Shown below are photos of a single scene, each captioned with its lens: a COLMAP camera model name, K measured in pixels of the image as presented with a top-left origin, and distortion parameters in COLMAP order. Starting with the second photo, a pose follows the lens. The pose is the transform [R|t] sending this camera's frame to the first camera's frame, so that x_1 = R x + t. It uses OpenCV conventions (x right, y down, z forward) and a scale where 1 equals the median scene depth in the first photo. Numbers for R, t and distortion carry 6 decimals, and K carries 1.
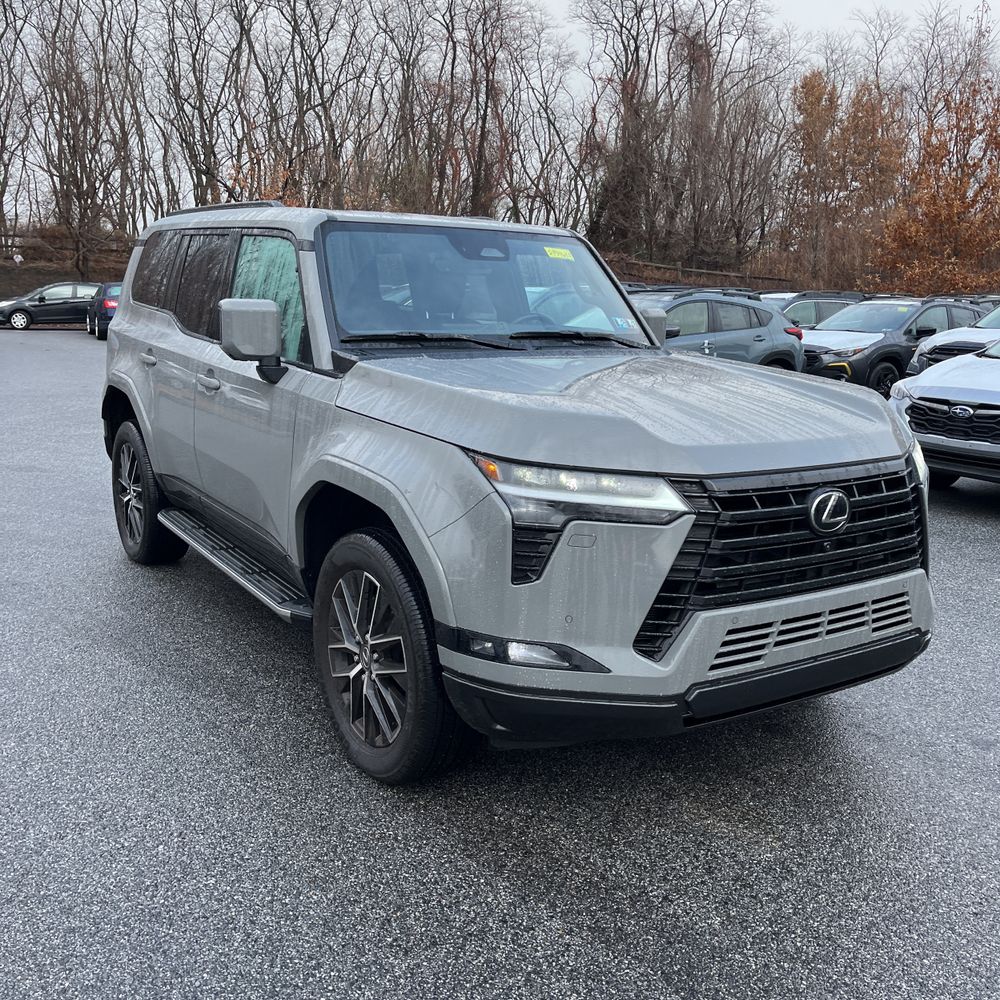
lens RADIAL K [[1016.6, 0, 500.0], [0, 1016.6, 500.0], [0, 0, 1]] dist [0.077271, -0.094365]
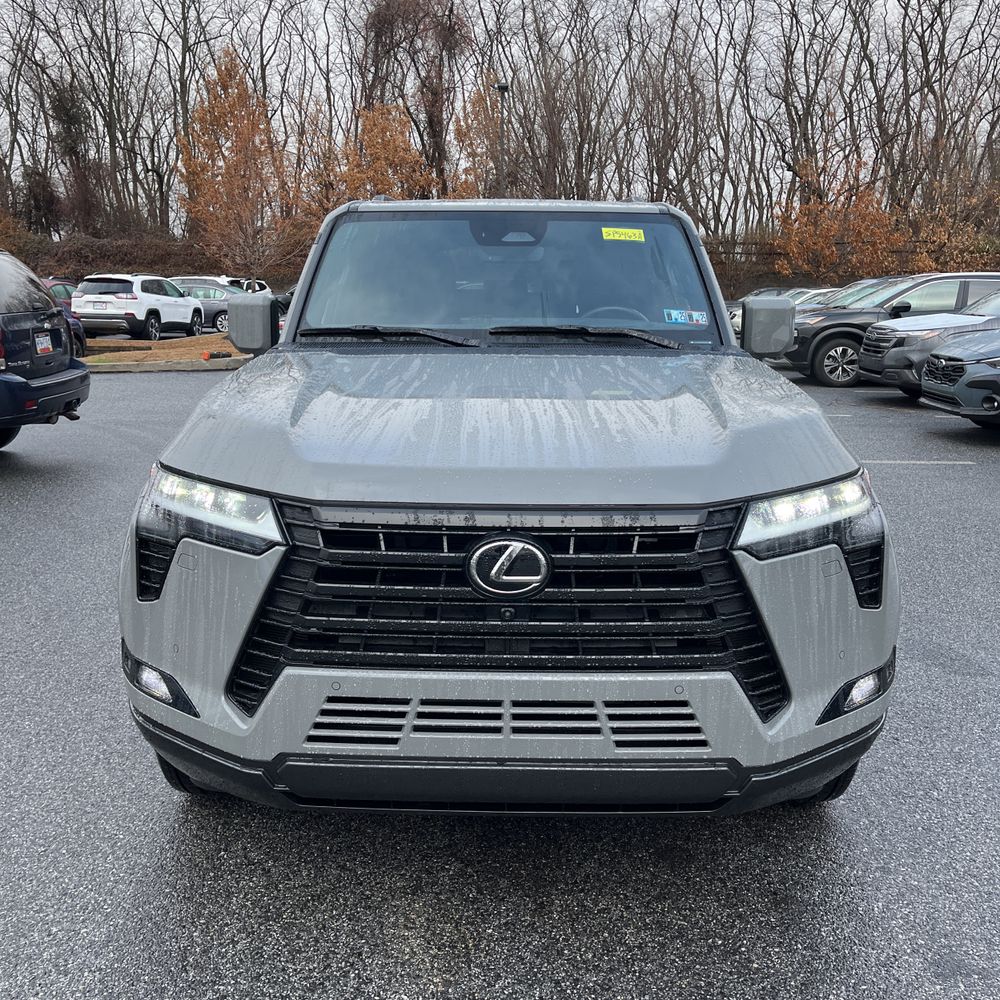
lens RADIAL K [[1016.6, 0, 500.0], [0, 1016.6, 500.0], [0, 0, 1]] dist [0.077271, -0.094365]
pose [[0.827823, 0.096488, -0.552629, 0.722862], [-0.096470, 0.994907, 0.029200, -0.058750], [0.552633, 0.029140, 0.832915, 0.383696]]
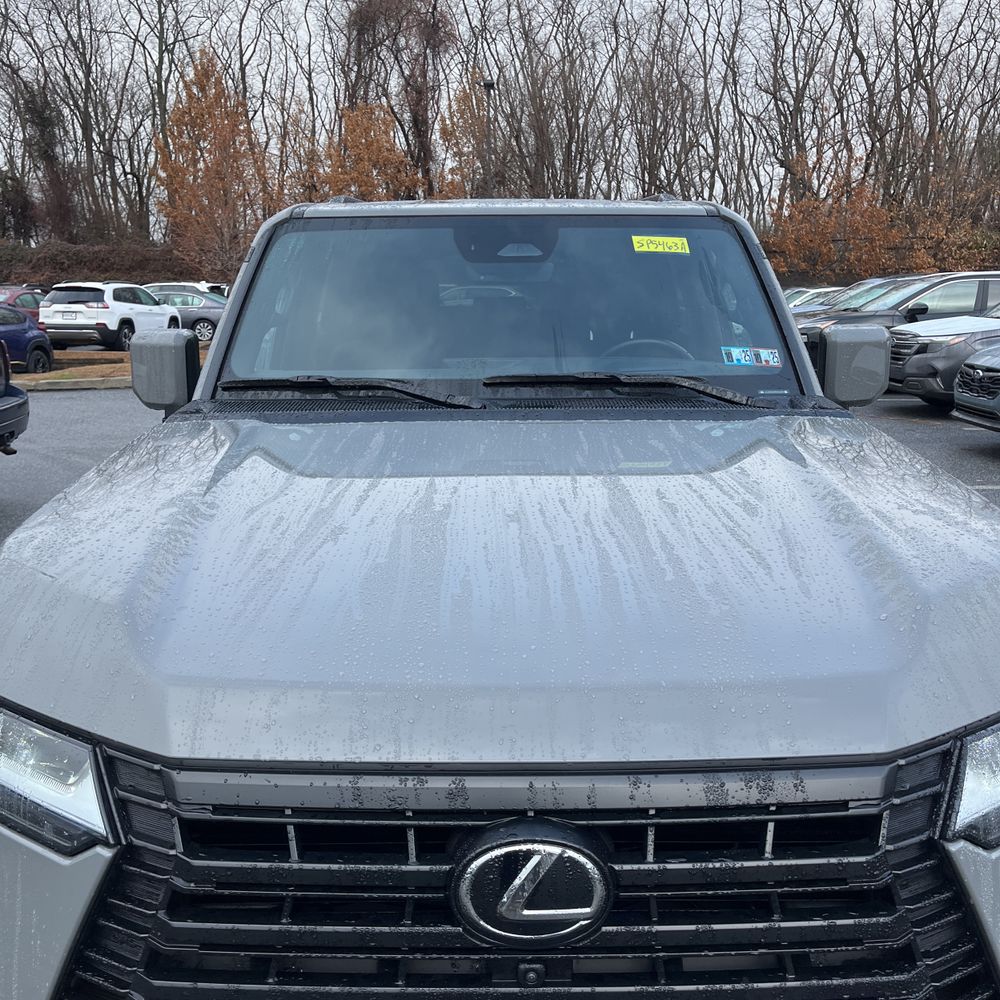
lens RADIAL K [[1016.6, 0, 500.0], [0, 1016.6, 500.0], [0, 0, 1]] dist [0.077271, -0.094365]
pose [[0.833853, 0.084761, -0.545440, 0.515541], [-0.082767, 0.996168, 0.028271, -0.148842], [0.545746, 0.021570, 0.837673, 0.665042]]
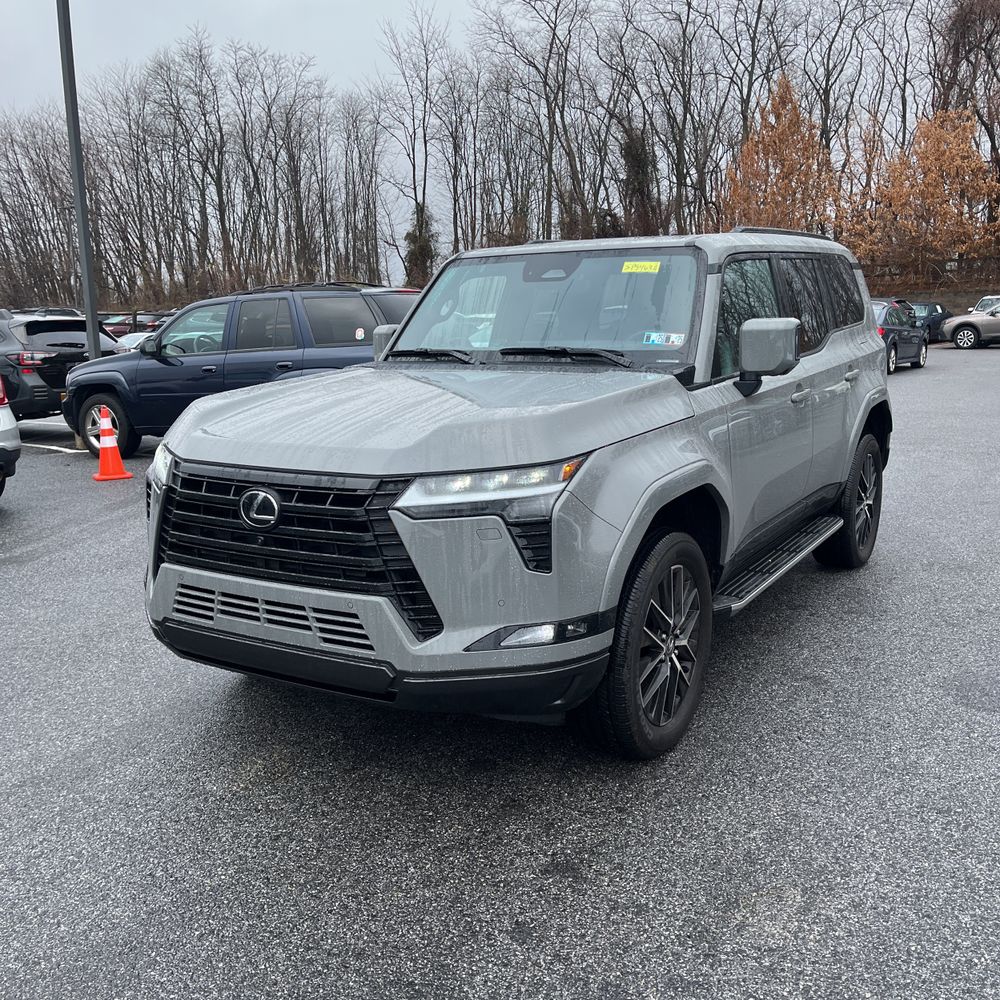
lens RADIAL K [[1016.6, 0, 500.0], [0, 1016.6, 500.0], [0, 0, 1]] dist [0.077271, -0.094365]
pose [[0.416134, 0.132310, -0.899626, 1.432373], [-0.147648, 0.986059, 0.076726, -0.122354], [0.897236, 0.100900, 0.429868, 0.761736]]
